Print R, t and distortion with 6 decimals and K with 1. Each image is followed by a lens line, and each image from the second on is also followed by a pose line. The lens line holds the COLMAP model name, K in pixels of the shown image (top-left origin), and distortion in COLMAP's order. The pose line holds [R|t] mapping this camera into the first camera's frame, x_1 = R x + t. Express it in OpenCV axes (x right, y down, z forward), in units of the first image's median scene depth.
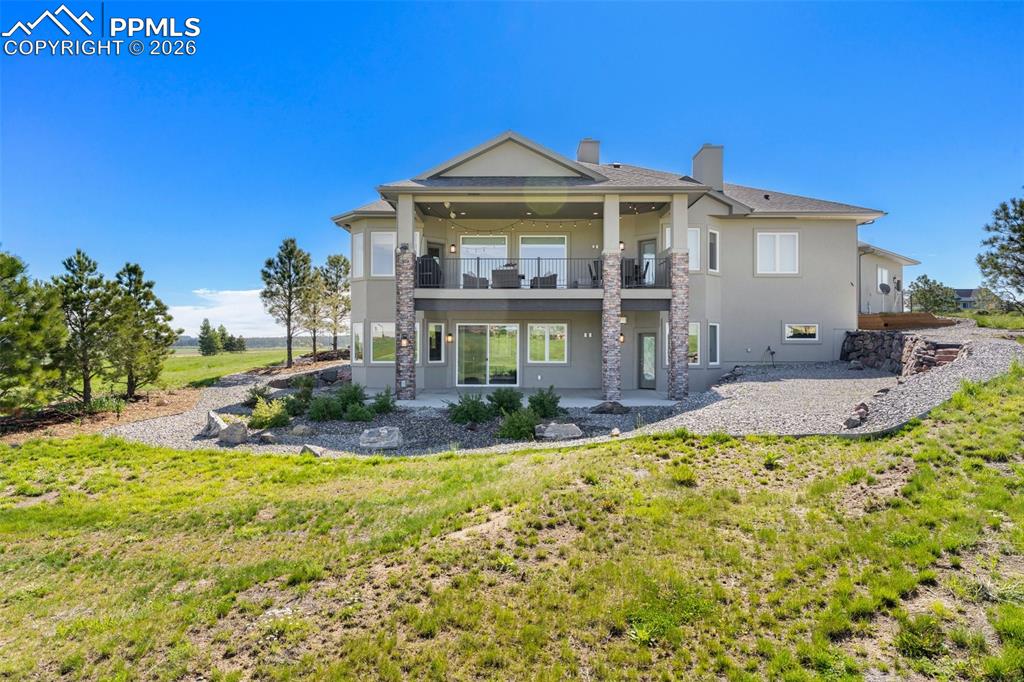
lens RADIAL K [[545.7, 0, 524.6], [0, 545.7, 342.1], [0, 0, 1]] dist [-0.001680, -0.000199]
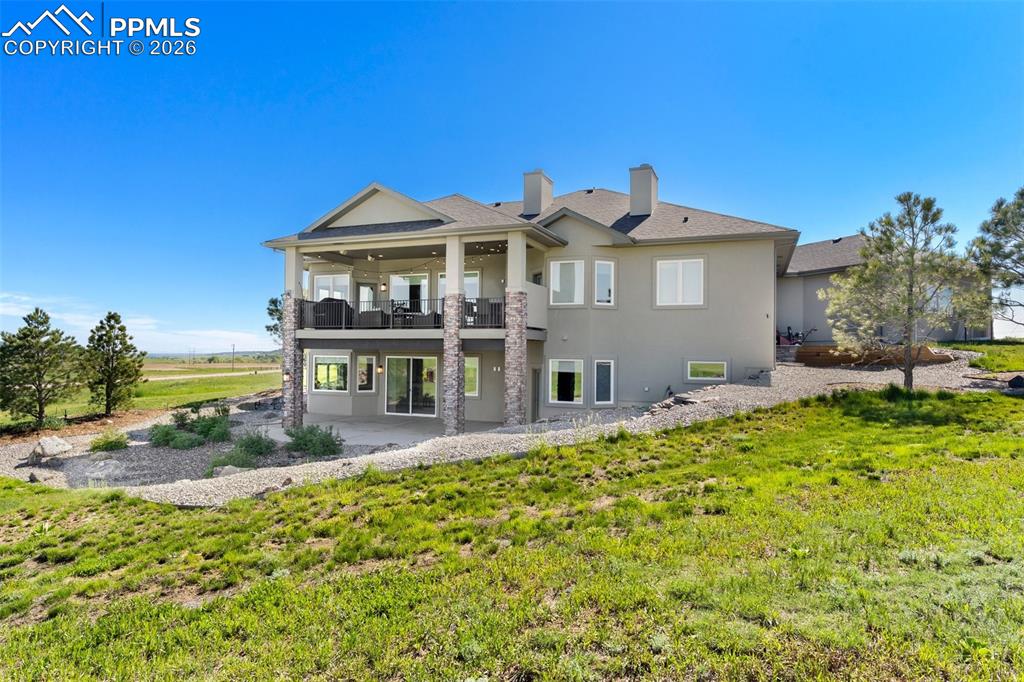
lens RADIAL K [[545.7, 0, 524.6], [0, 545.7, 342.1], [0, 0, 1]] dist [-0.001680, -0.000199]
pose [[0.950248, 0.000102, -0.311494, 0.502742], [-0.007635, 0.999707, -0.022965, -0.041987], [0.311401, 0.024201, 0.949971, 0.063125]]
